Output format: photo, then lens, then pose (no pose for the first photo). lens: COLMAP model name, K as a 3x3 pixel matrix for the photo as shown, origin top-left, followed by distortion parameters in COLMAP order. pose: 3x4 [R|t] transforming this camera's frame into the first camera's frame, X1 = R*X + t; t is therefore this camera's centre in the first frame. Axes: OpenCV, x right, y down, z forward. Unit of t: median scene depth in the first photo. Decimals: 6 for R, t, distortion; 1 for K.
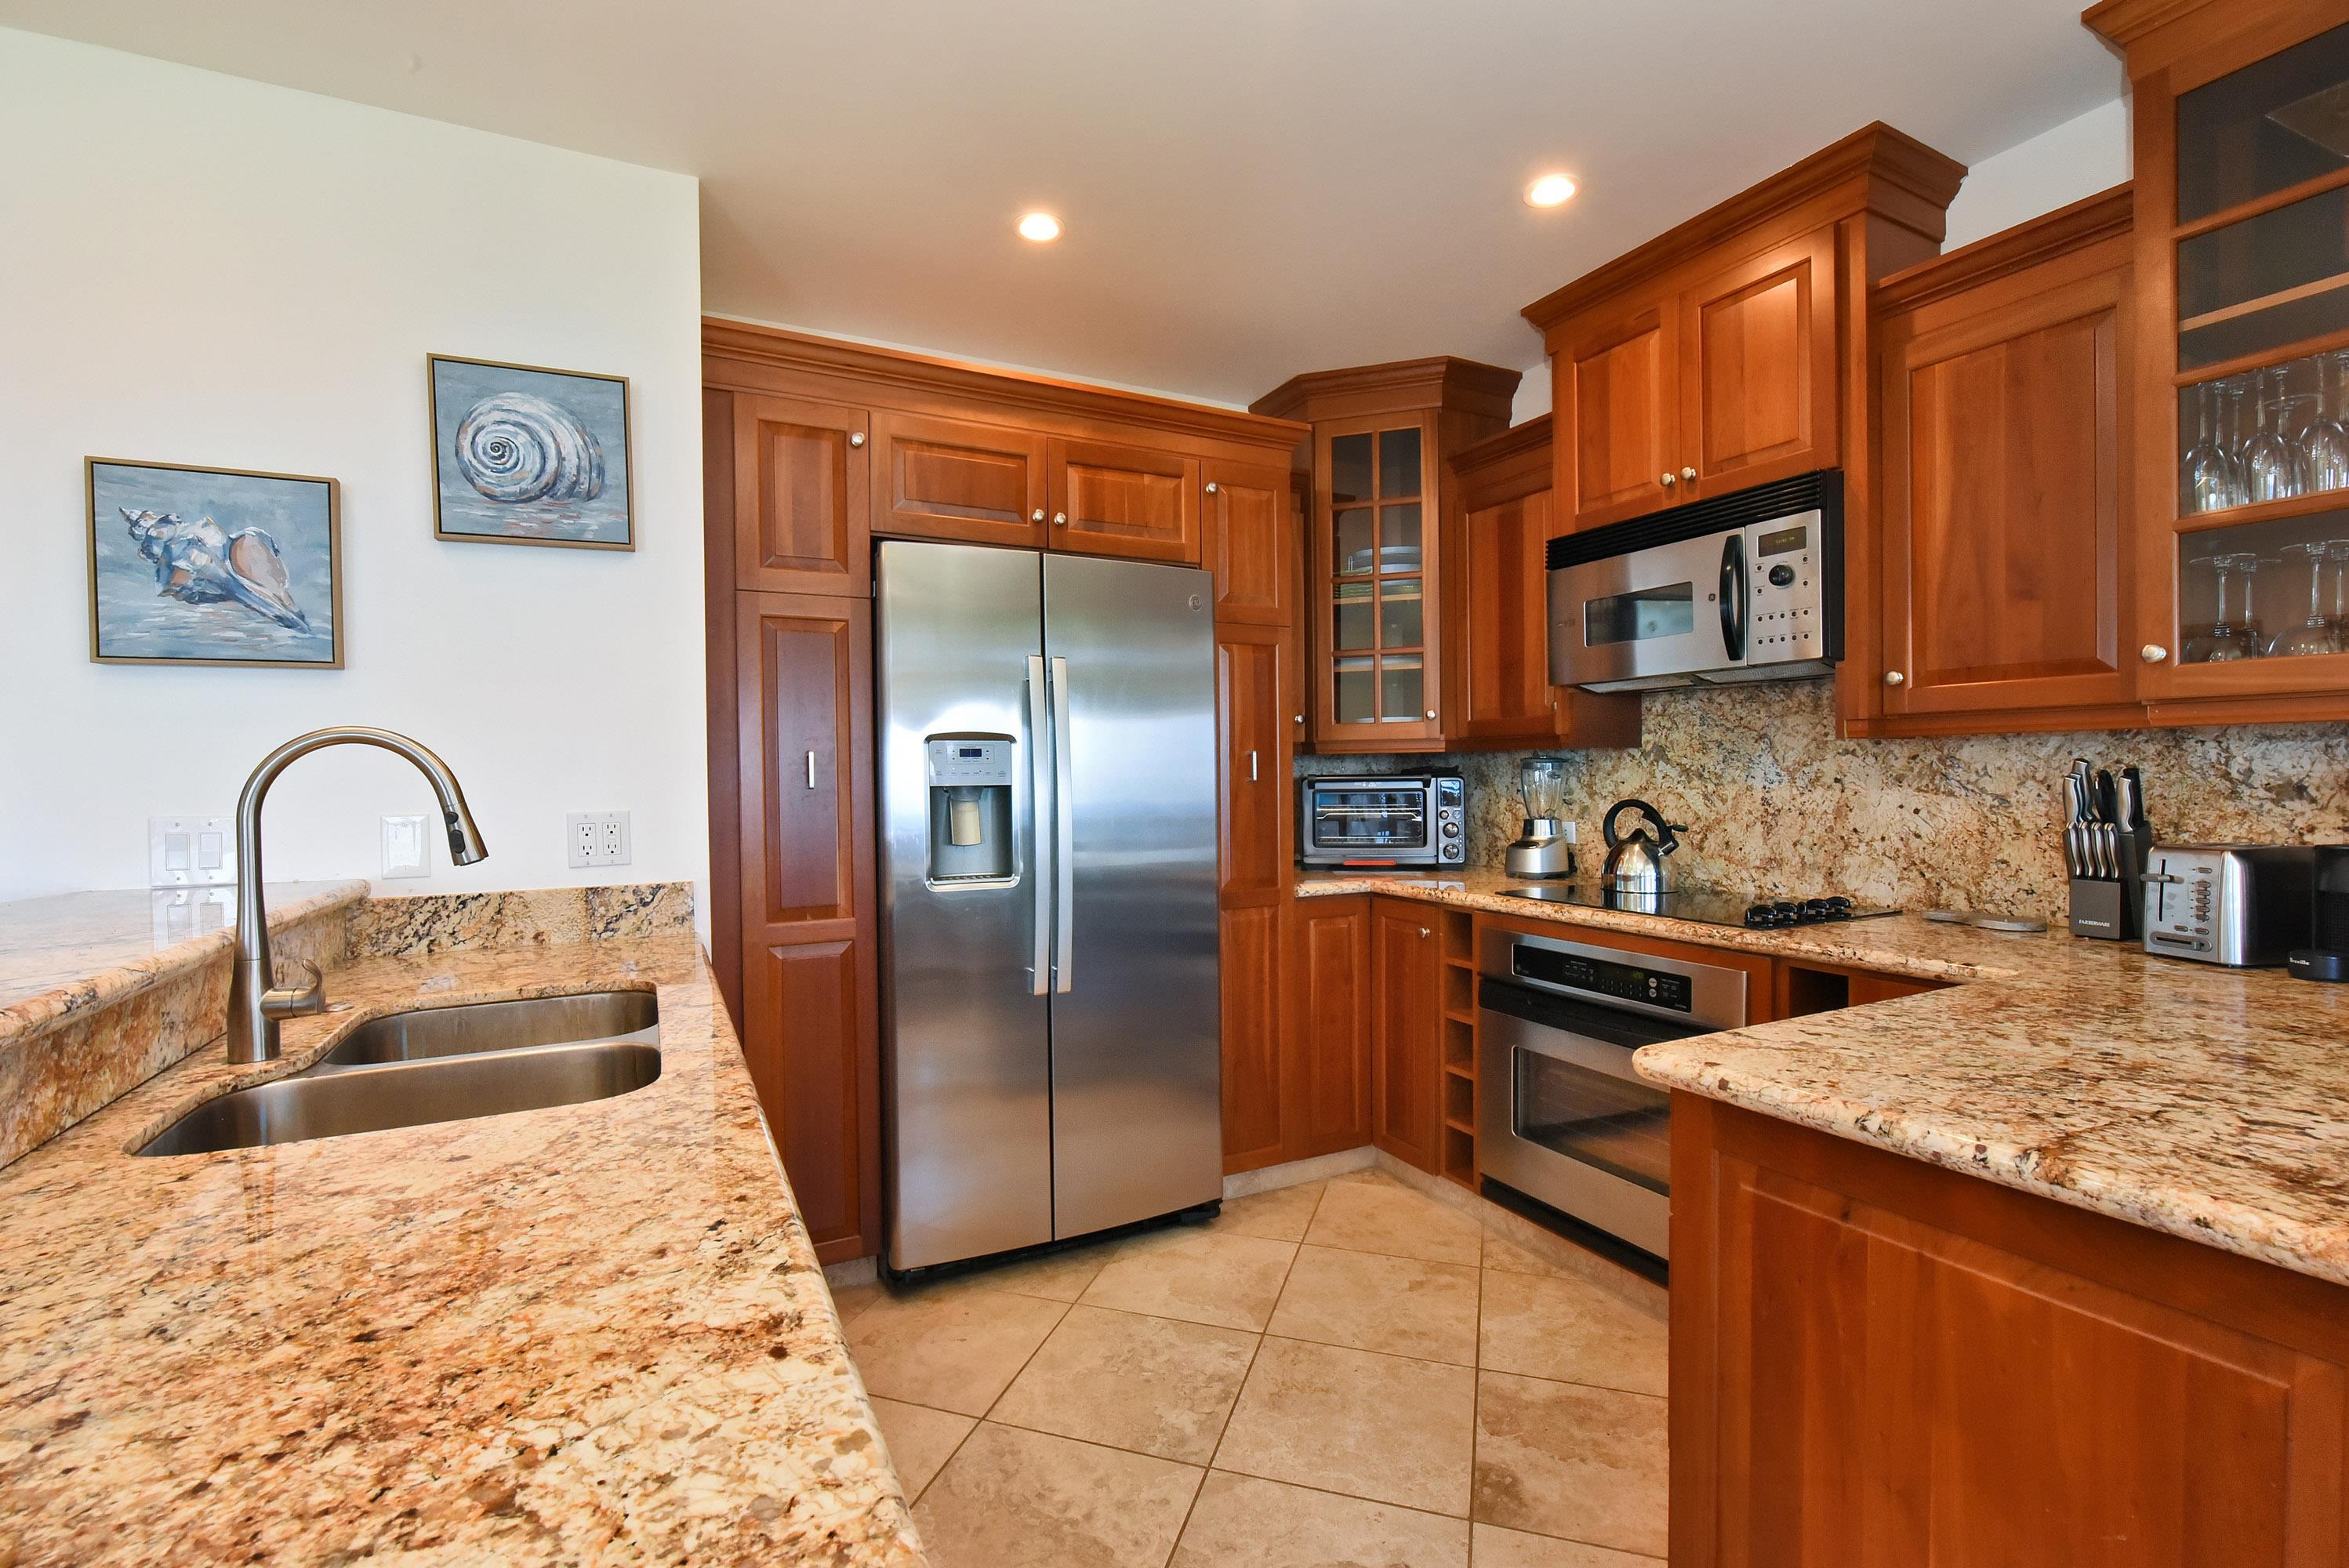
lens RADIAL K [[1003.8, 0, 1179.4], [0, 1003.8, 781.5], [0, 0, 1]] dist [-0.002639, -0.002829]
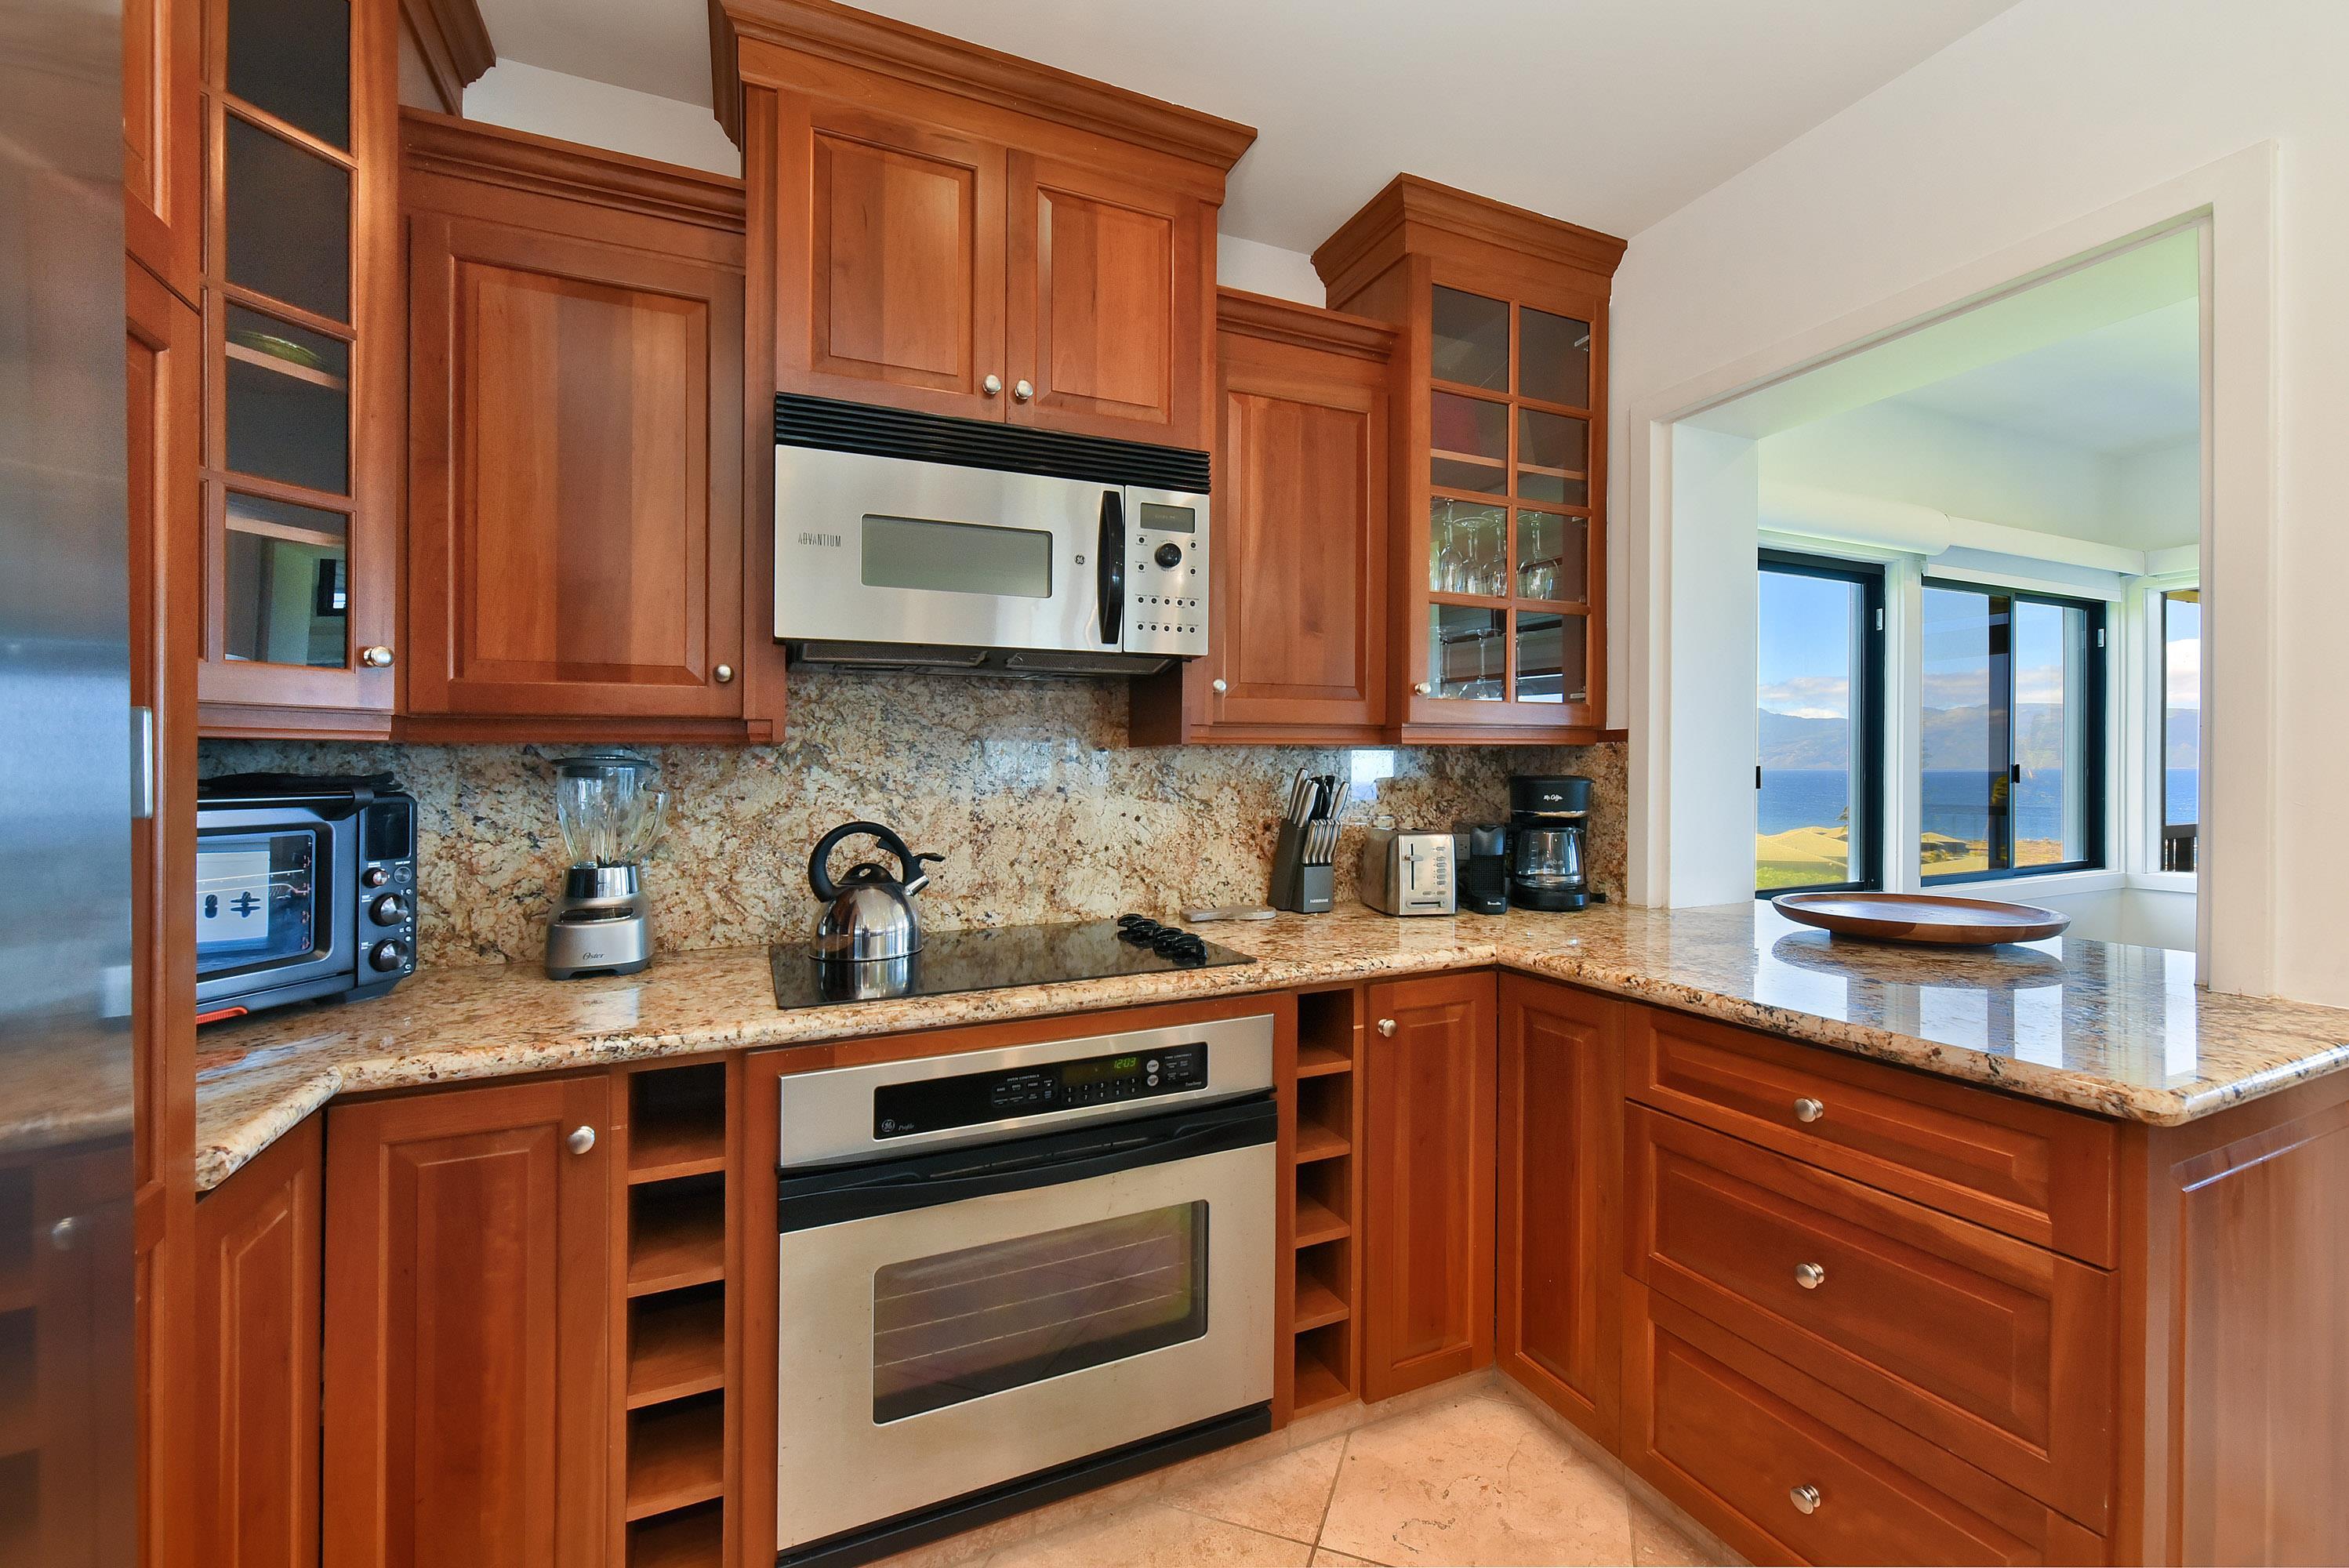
lens RADIAL K [[908.3, 0, 1271.1], [0, 908.3, 766.0], [0, 0, 1]] dist [-0.000992, 0.000006]
pose [[0.075612, 0.013304, 0.997049, -0.164628], [0.016185, 0.999763, -0.014568, -0.007521], [-0.997006, 0.017239, 0.075378, 0.761023]]
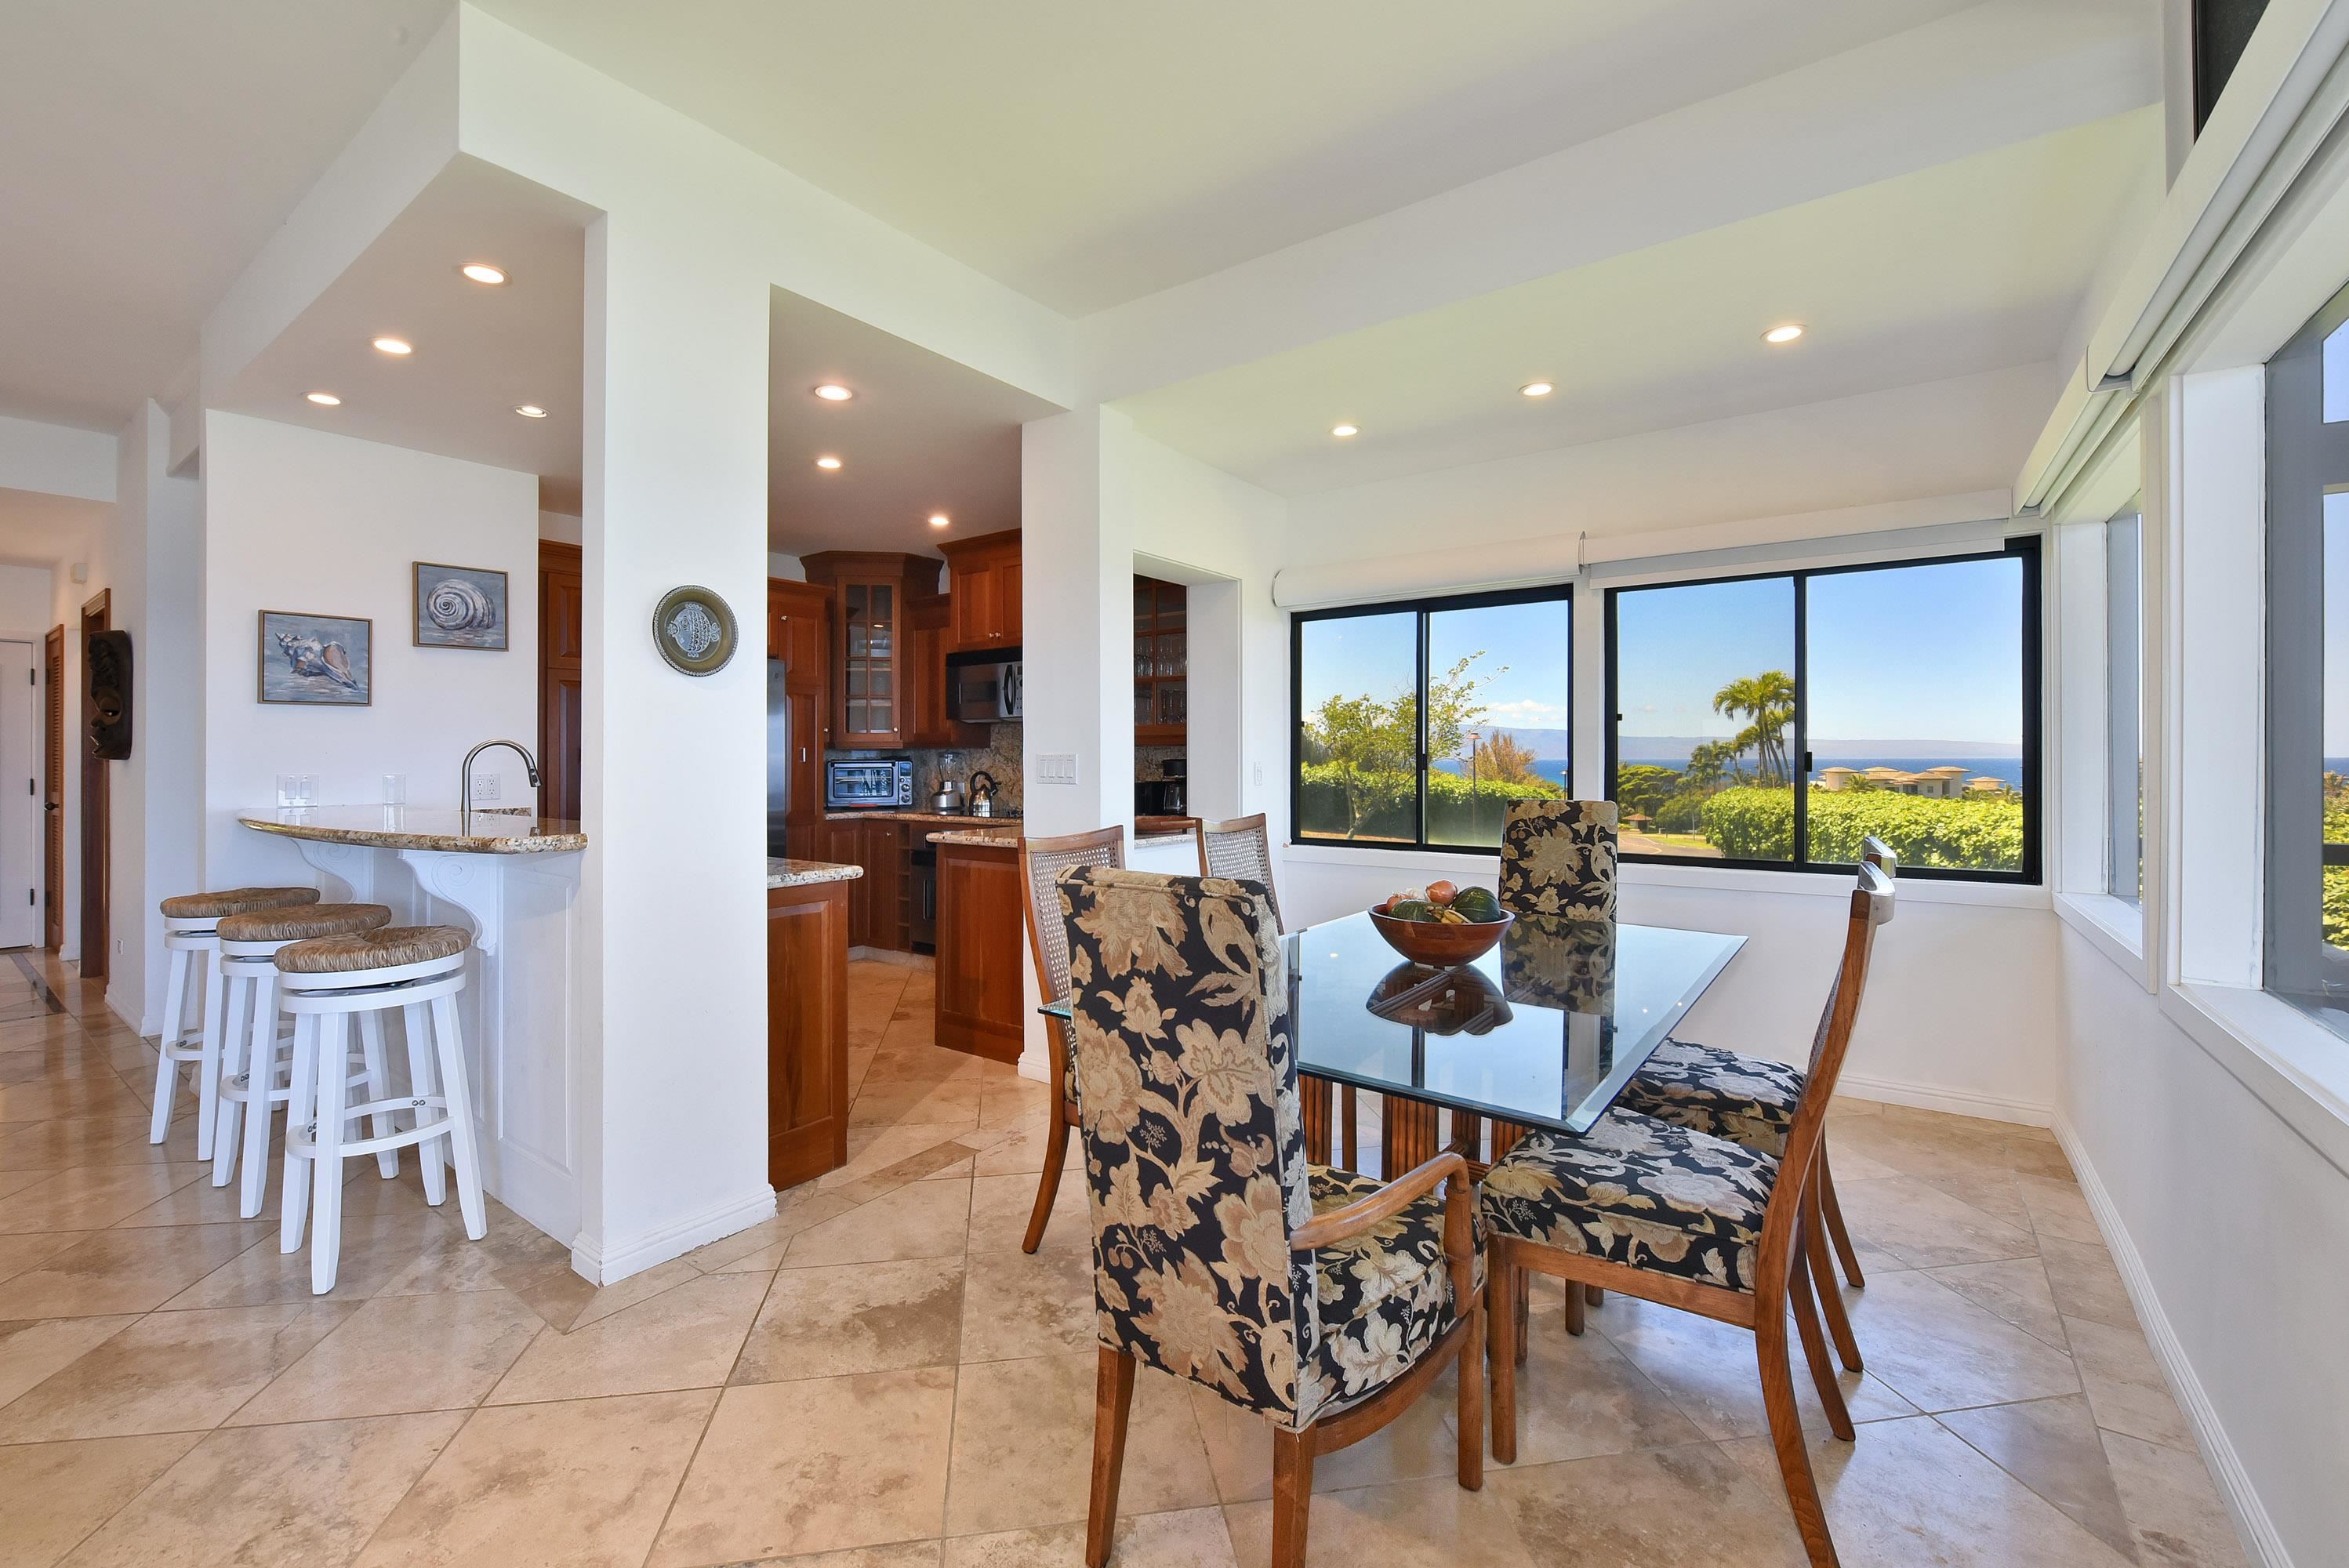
lens RADIAL K [[961.4, 0, 1182.7], [0, 961.4, 746.4], [0, 0, 1]] dist [-0.015094, 0.000121]
pose [[0.876990, 0.013266, 0.480326, -0.222797], [-0.001908, 0.999707, -0.024127, 0.015808], [-0.480506, 0.020243, 0.876758, -1.287998]]
